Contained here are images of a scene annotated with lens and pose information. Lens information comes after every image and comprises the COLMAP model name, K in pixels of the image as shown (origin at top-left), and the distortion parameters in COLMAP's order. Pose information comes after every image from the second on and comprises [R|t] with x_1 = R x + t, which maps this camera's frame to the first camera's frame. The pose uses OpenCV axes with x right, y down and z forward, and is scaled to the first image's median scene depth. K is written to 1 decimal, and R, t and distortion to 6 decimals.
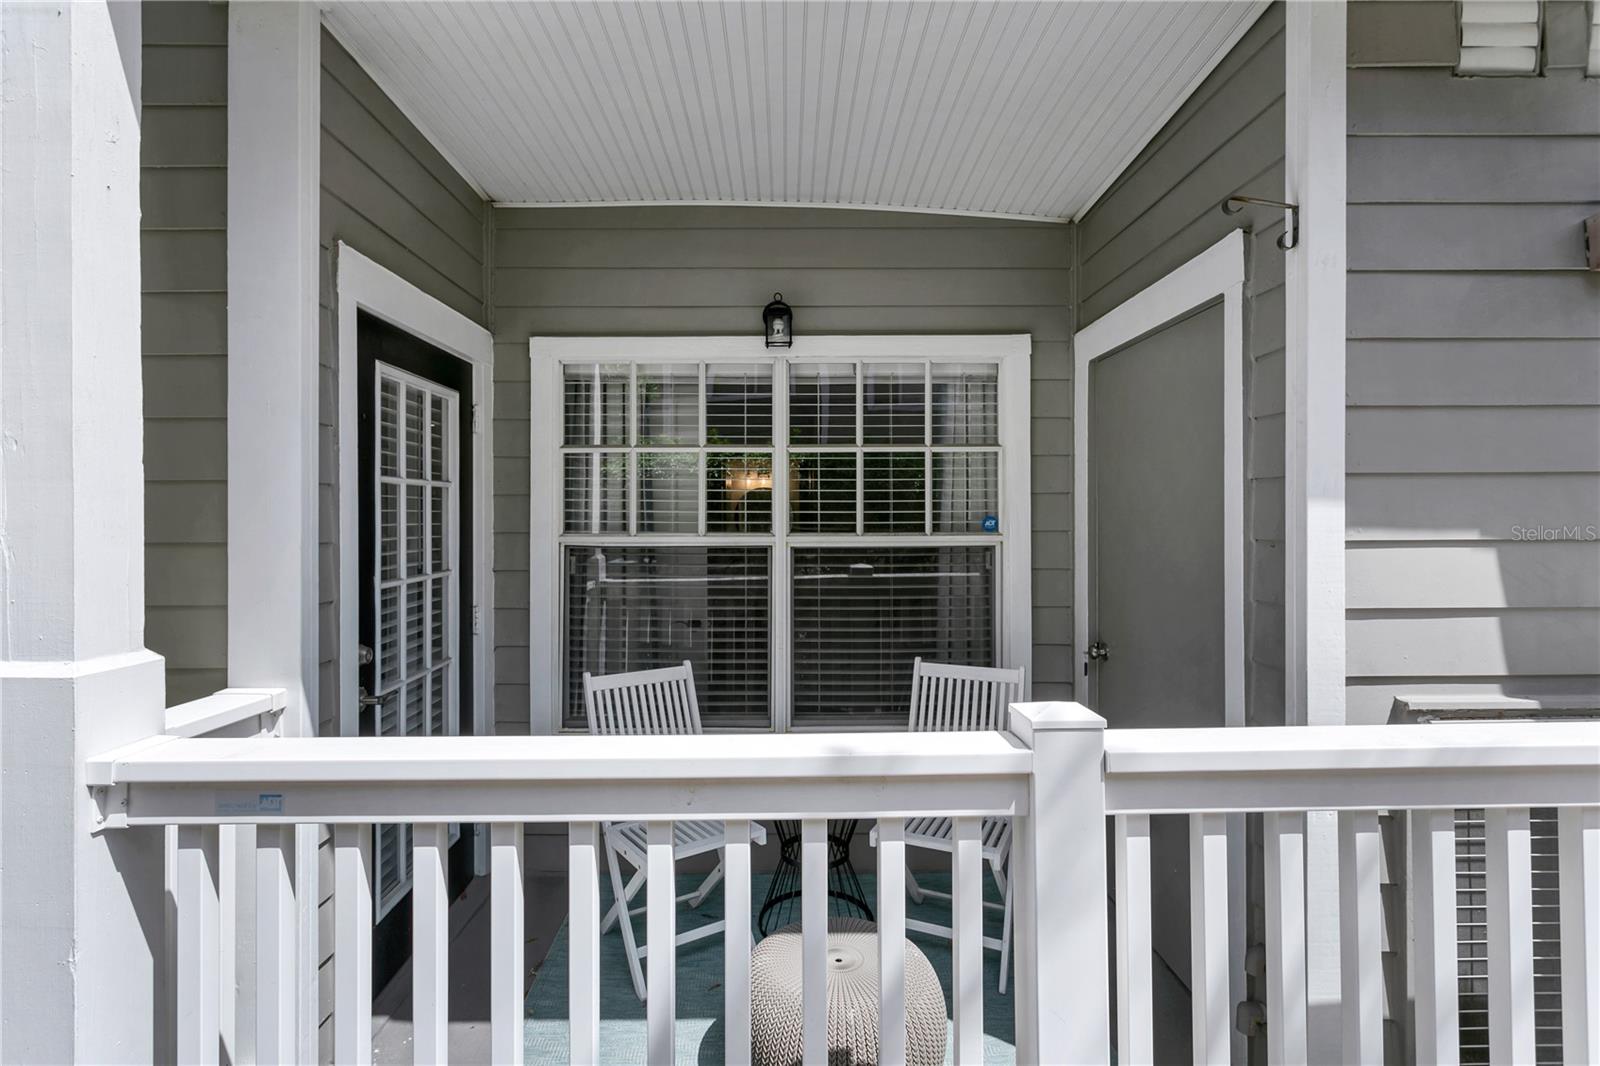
lens RADIAL K [[762.1, 0, 788.9], [0, 762.1, 525.7], [0, 0, 1]] dist [0.001955, 0.002259]
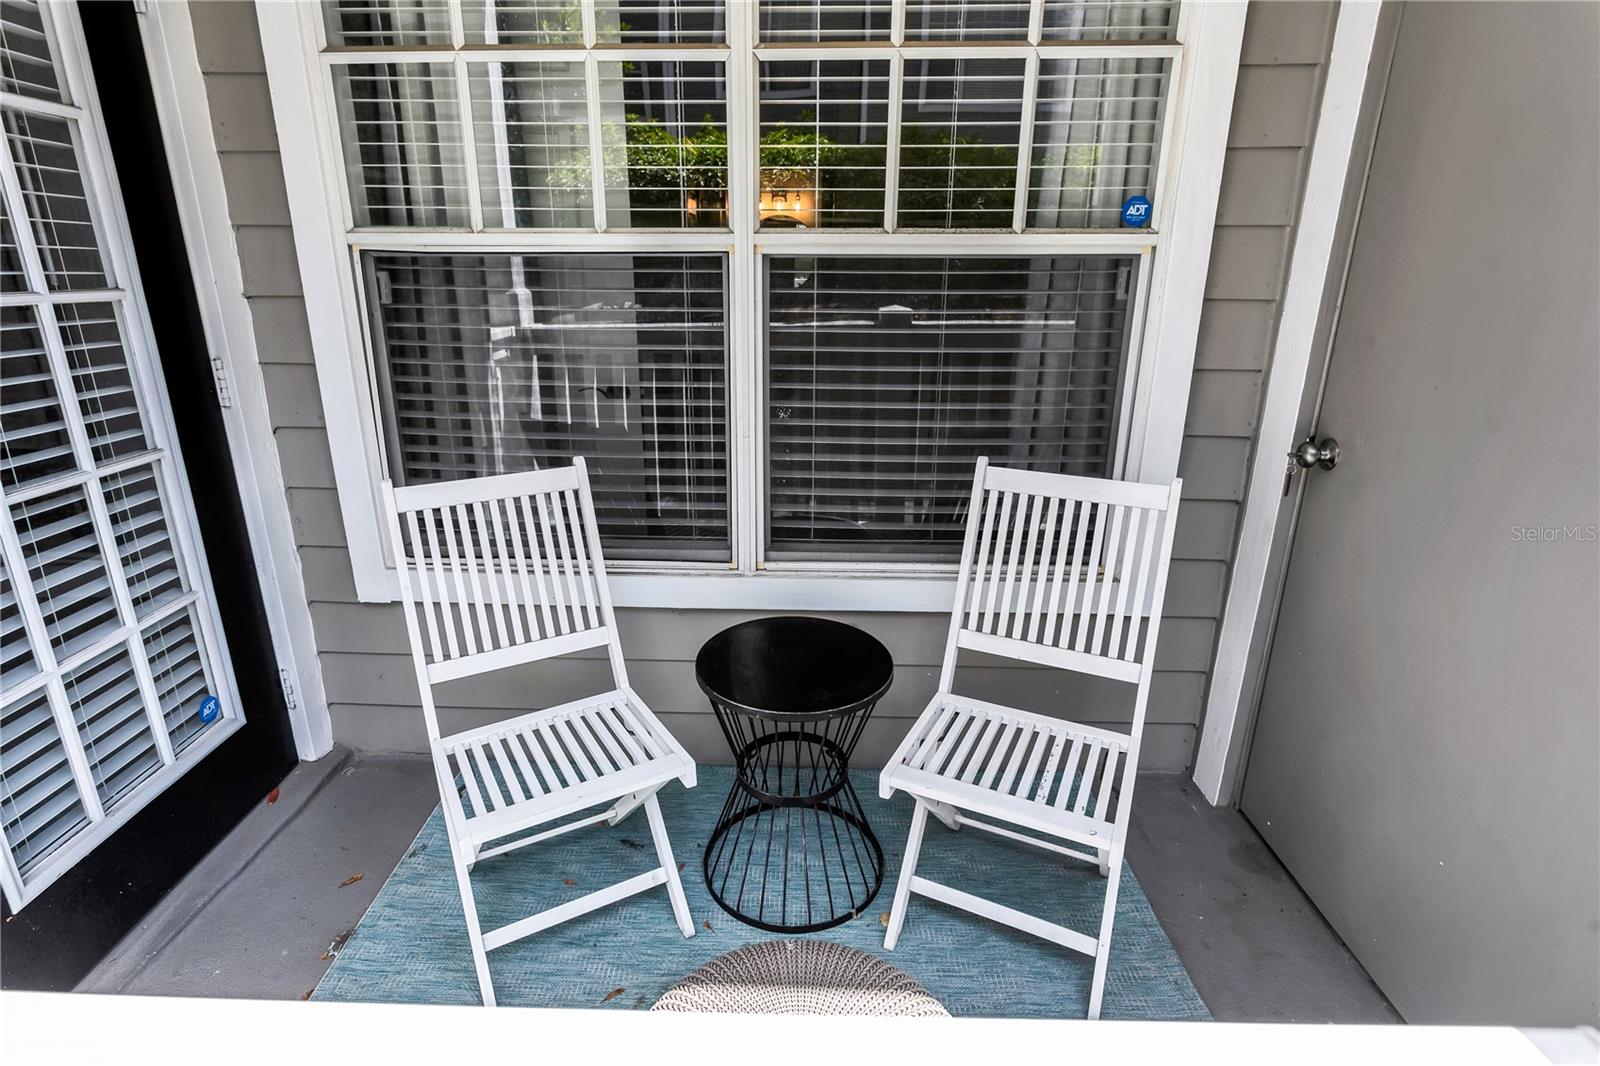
lens RADIAL K [[794.4, 0, 787.4], [0, 794.4, 531.6], [0, 0, 1]] dist [-0.019142, 0.010413]
pose [[0.999069, 0.018381, -0.039027, 0.046061], [-0.005765, 0.953454, 0.301484, 0.045999], [0.042752, -0.300978, 0.952672, 0.394970]]
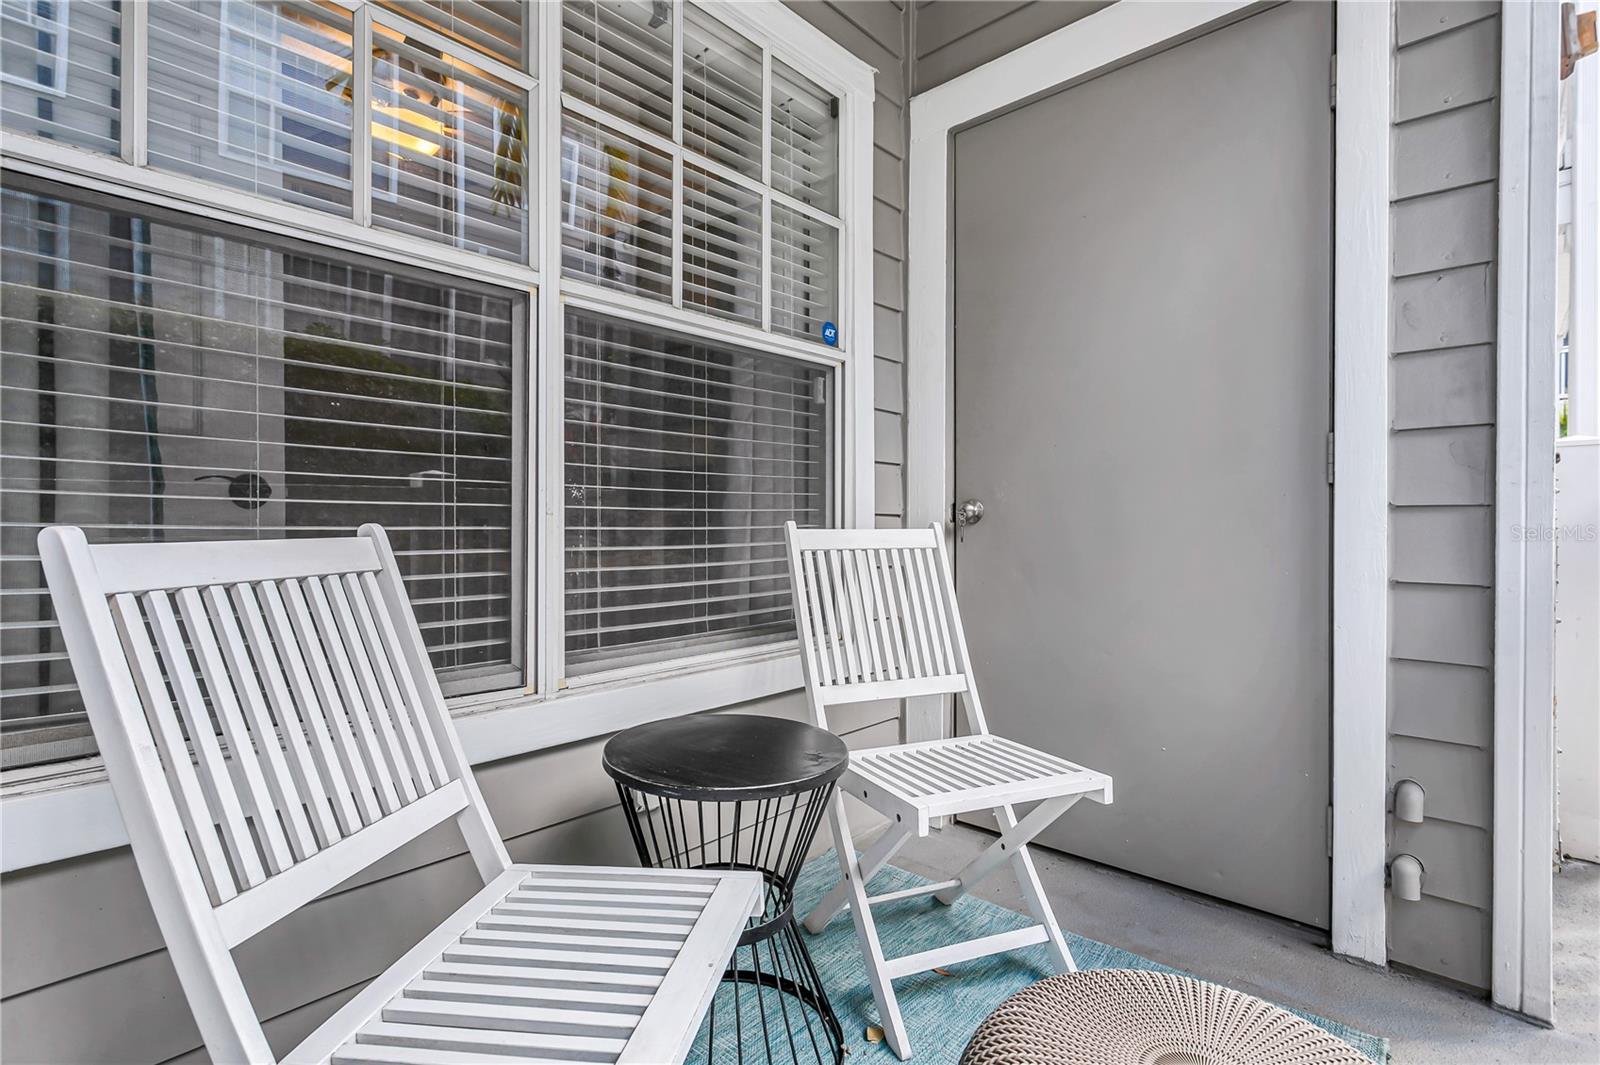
lens RADIAL K [[762.1, 0, 788.9], [0, 762.1, 525.2], [0, 0, 1]] dist [0.001955, 0.002259]
pose [[0.682547, 0.003706, 0.730832, -0.249402], [-0.000798, 0.999990, -0.004326, 0.169212], [-0.730841, 0.002370, 0.682543, 0.570028]]
